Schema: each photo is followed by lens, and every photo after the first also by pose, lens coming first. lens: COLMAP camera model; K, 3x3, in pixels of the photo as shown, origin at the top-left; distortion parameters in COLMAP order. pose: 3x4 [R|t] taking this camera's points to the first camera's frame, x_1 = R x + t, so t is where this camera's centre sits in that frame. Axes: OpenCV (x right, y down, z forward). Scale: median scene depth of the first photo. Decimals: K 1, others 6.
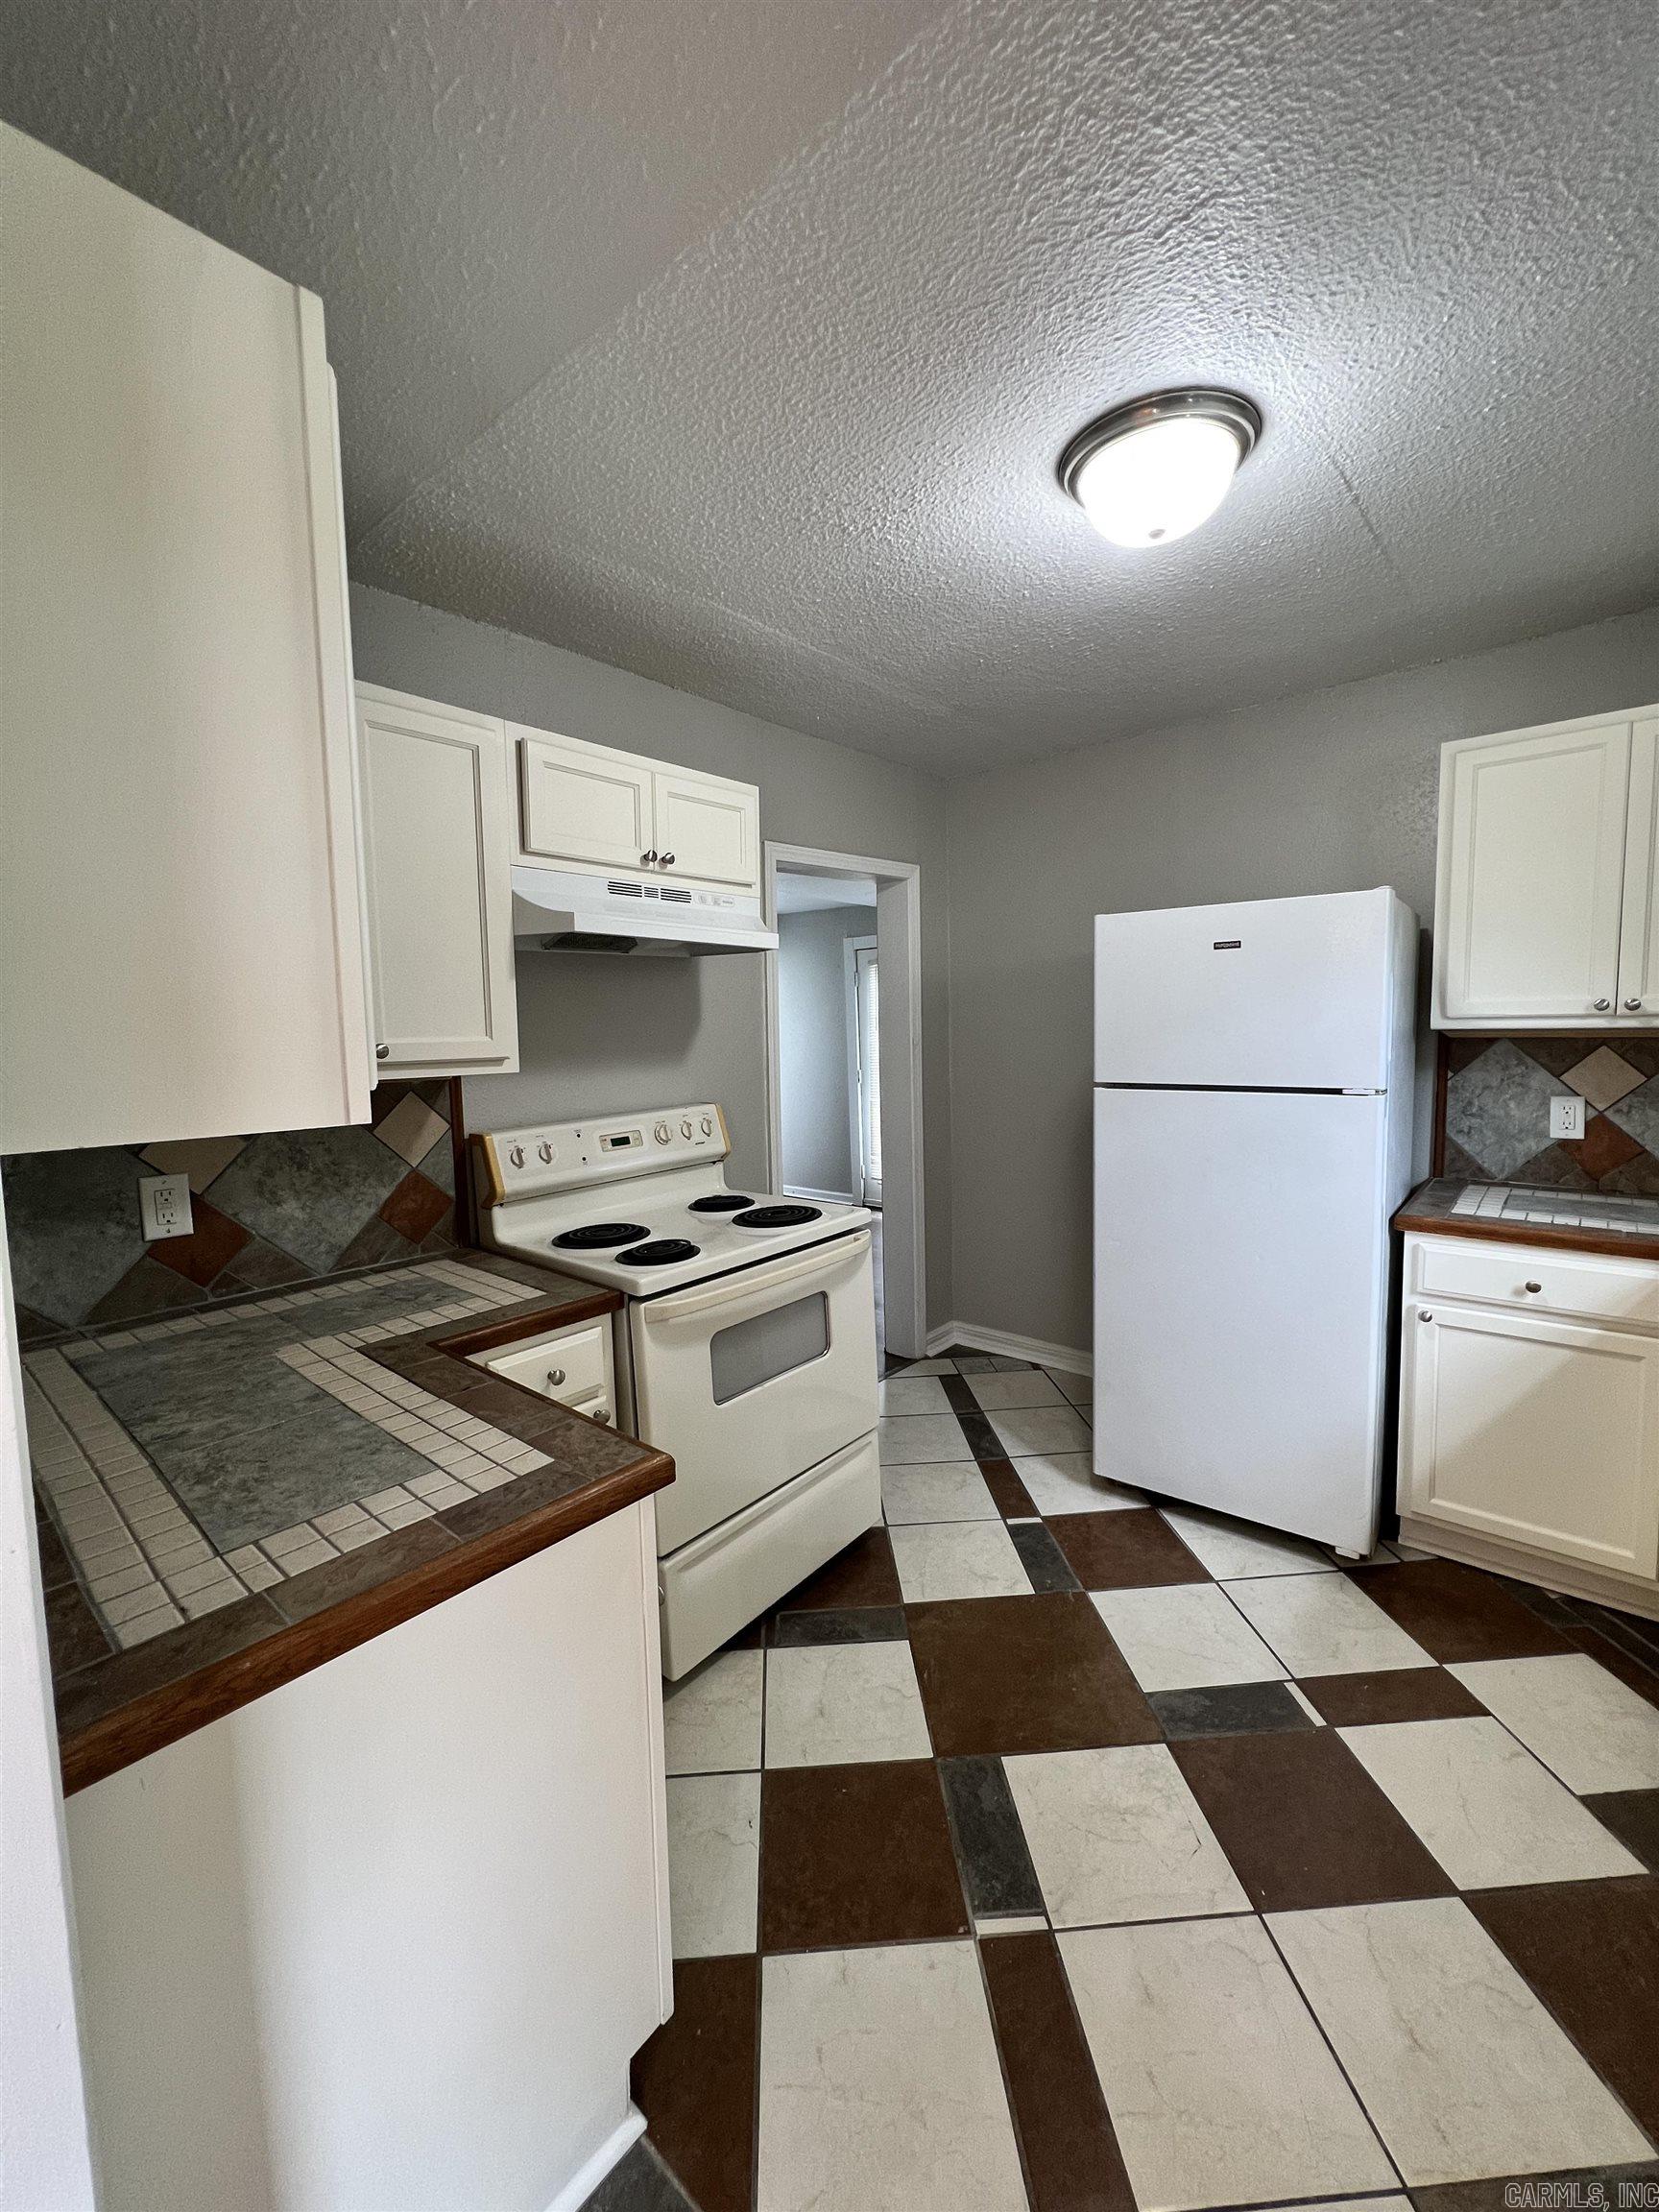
lens RADIAL K [[883.0, 0, 832.7], [0, 883.0, 1105.5], [0, 0, 1]] dist [-0.000166, -0.000142]
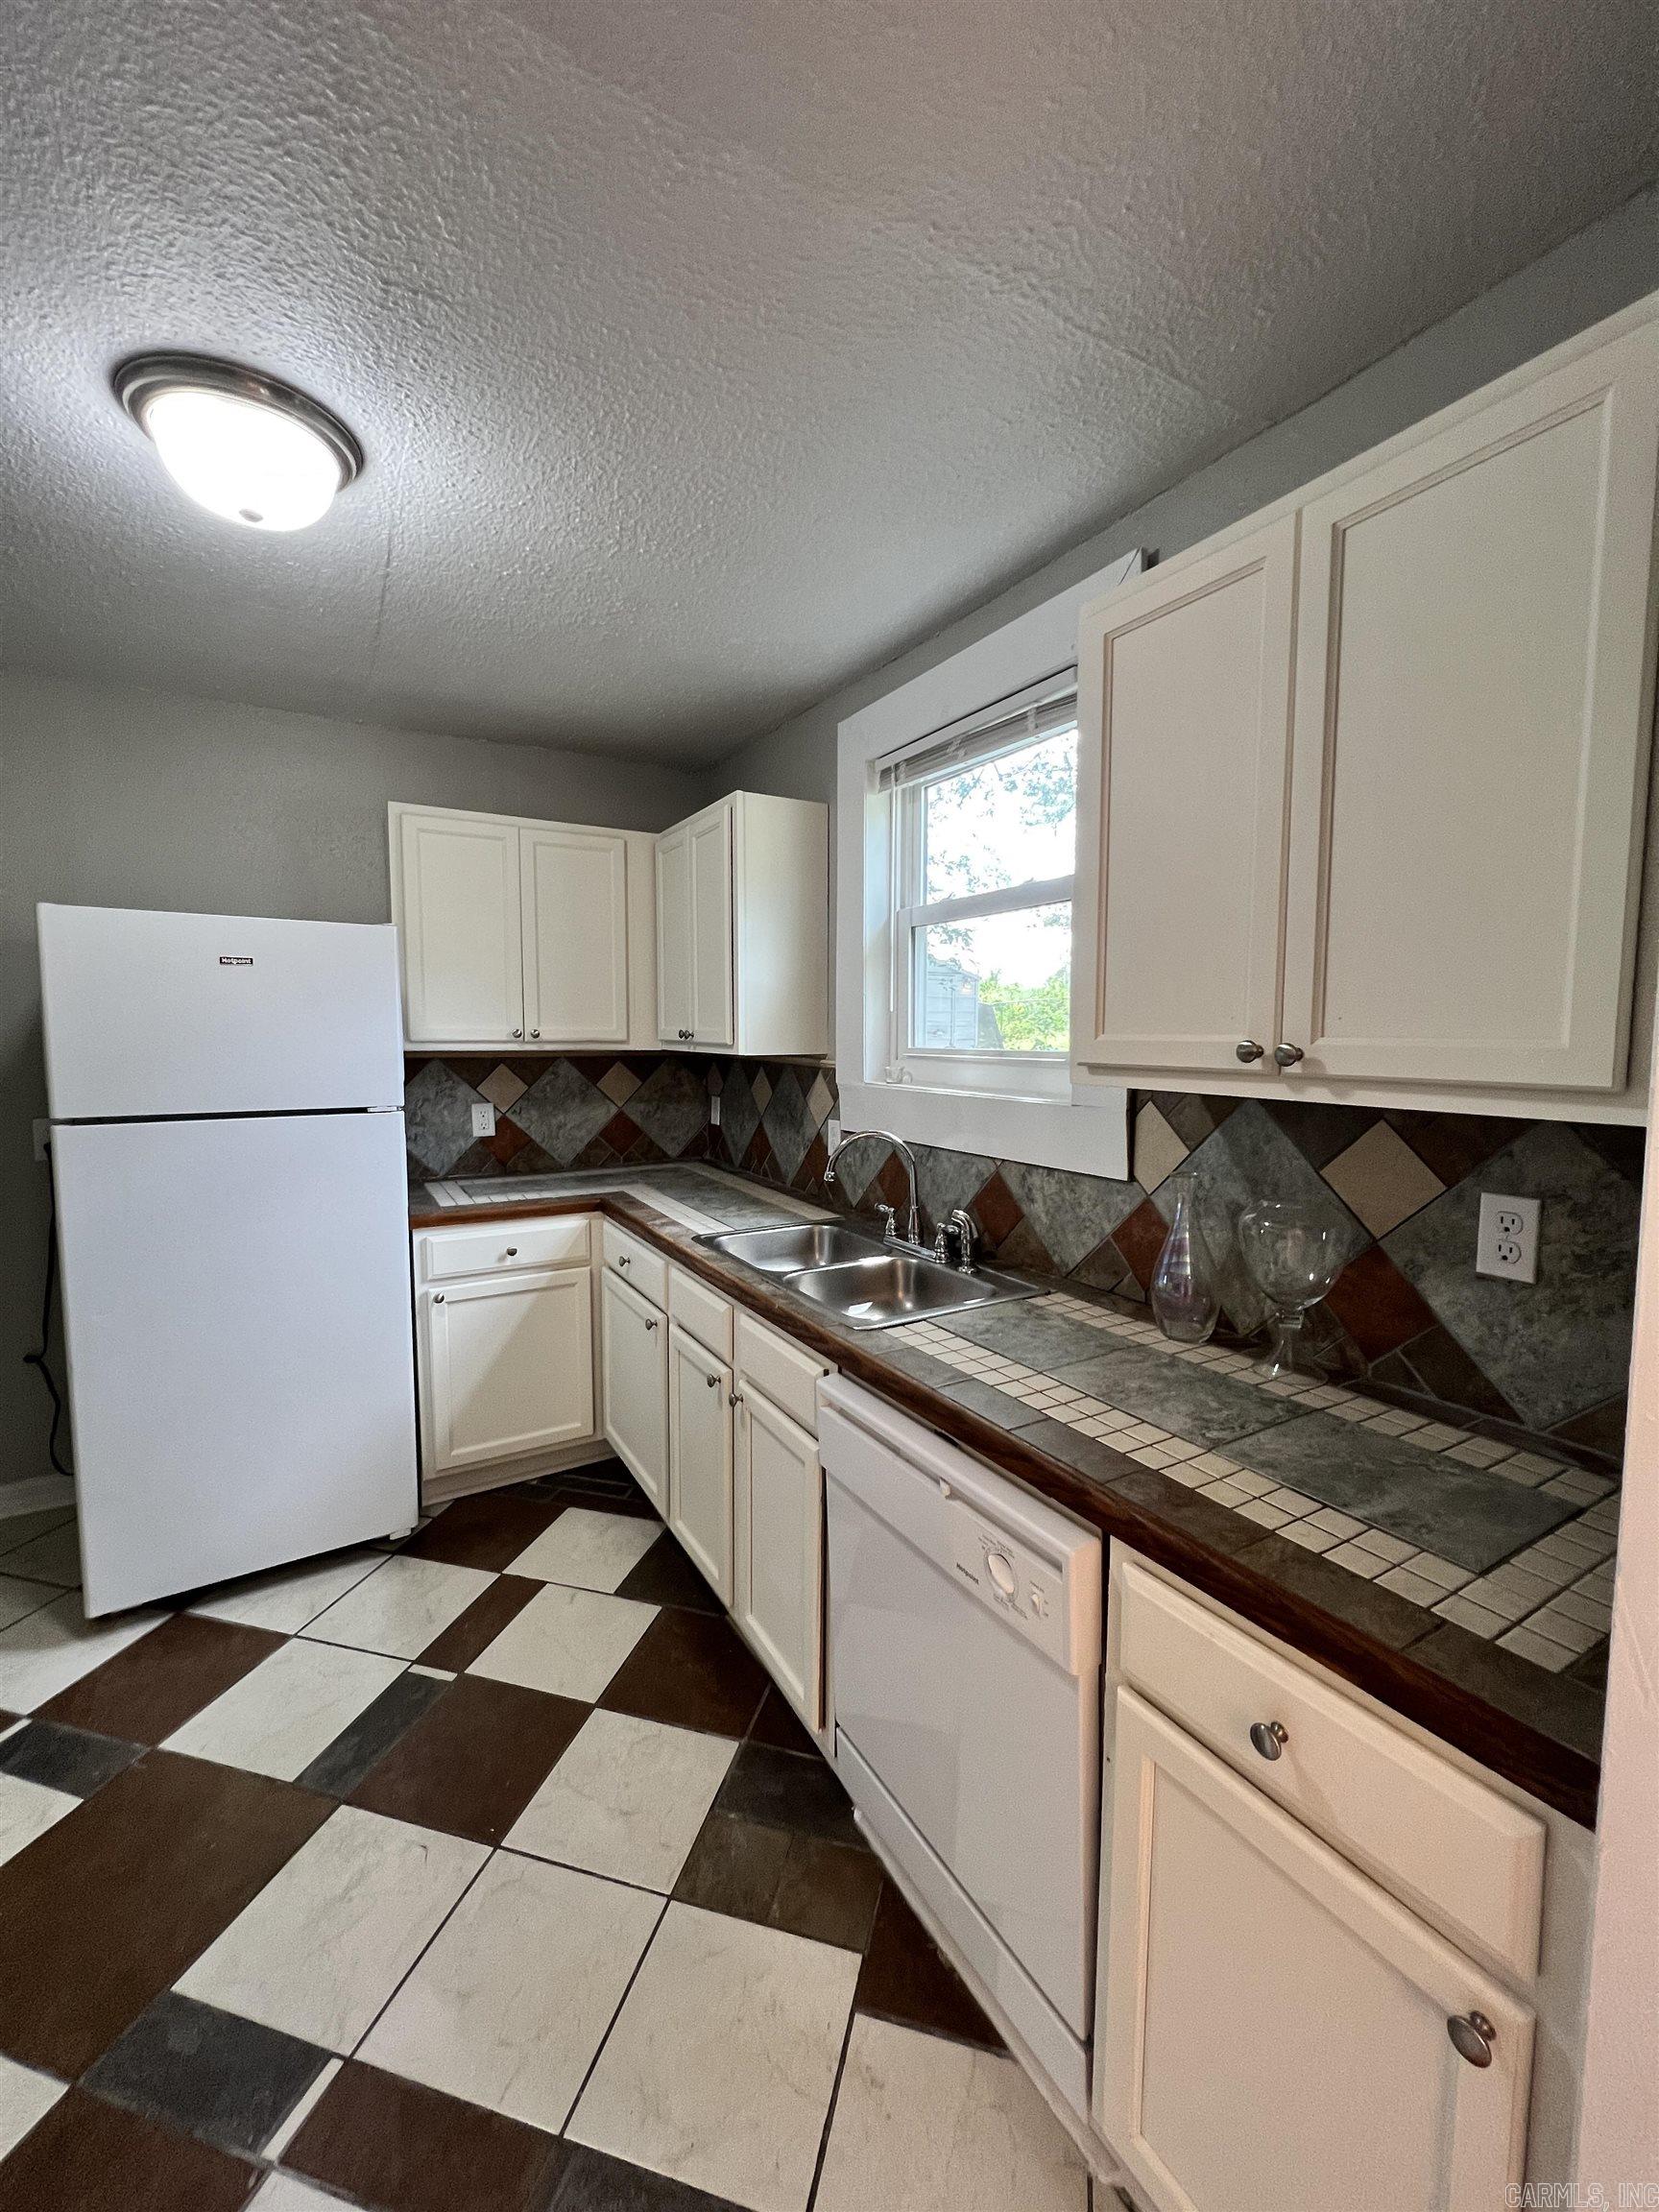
lens RADIAL K [[883.0, 0, 832.7], [0, 883.0, 1105.5], [0, 0, 1]] dist [-0.000166, -0.000142]
pose [[0.320374, -0.057316, 0.945555, -0.253605], [0.076037, 0.996503, 0.034641, -0.015276], [-0.944234, 0.060799, 0.323612, 0.122424]]
